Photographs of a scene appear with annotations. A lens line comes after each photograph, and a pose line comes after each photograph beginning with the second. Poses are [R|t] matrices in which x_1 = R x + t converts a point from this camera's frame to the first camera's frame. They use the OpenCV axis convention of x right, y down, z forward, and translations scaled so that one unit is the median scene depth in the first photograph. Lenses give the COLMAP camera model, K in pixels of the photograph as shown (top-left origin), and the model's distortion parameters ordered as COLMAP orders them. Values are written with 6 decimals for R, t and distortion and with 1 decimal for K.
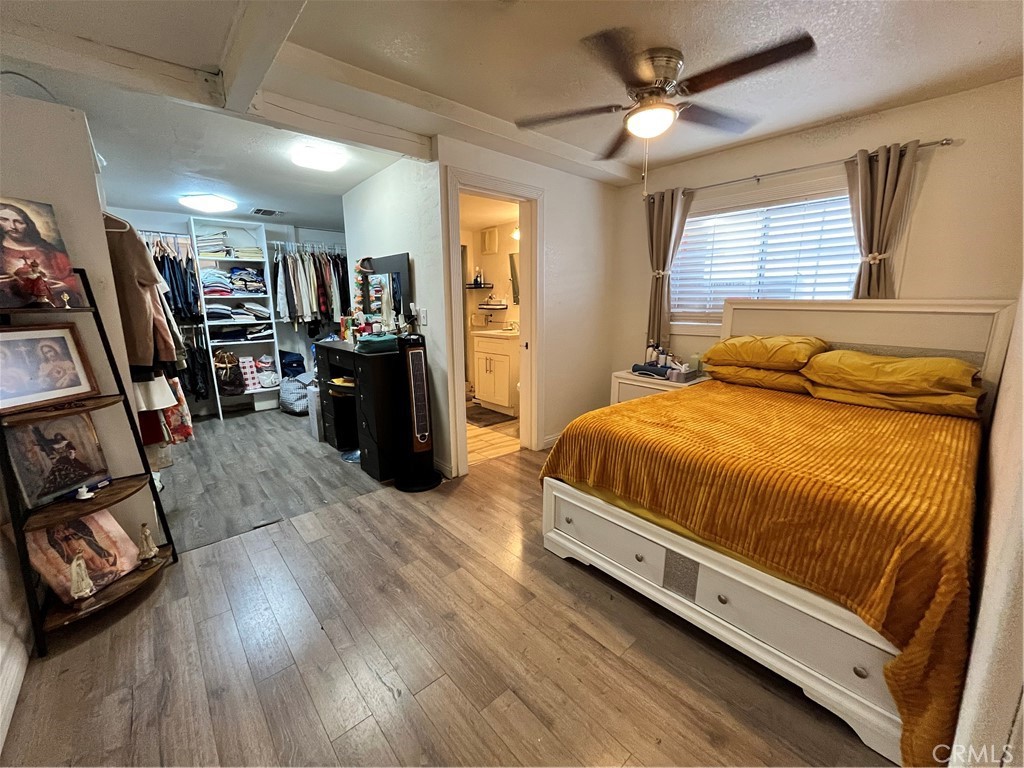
lens RADIAL K [[414.8, 0, 513.8], [0, 414.8, 384.2], [0, 0, 1]] dist [-0.002995, -0.000499]
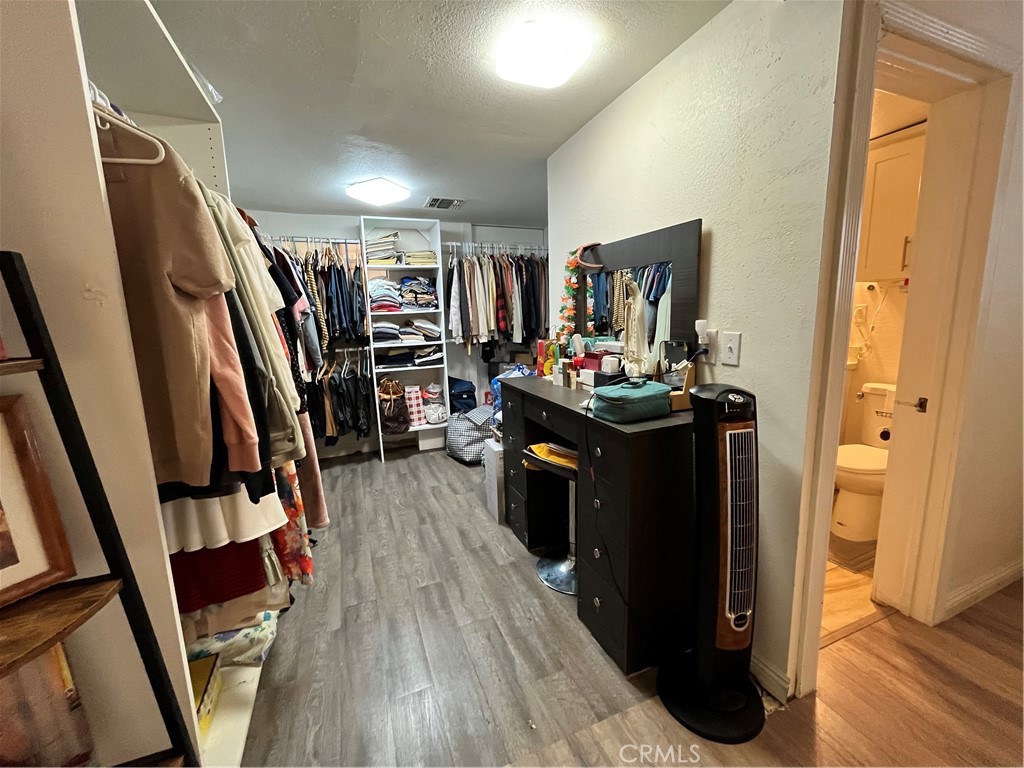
lens RADIAL K [[414.8, 0, 515.1], [0, 414.8, 382.5], [0, 0, 1]] dist [-0.002995, -0.000499]
pose [[0.943568, 0.034609, -0.329366, -0.209208], [-0.043120, 0.998897, -0.018570, -0.073533], [0.328360, 0.031725, 0.944020, 0.330943]]
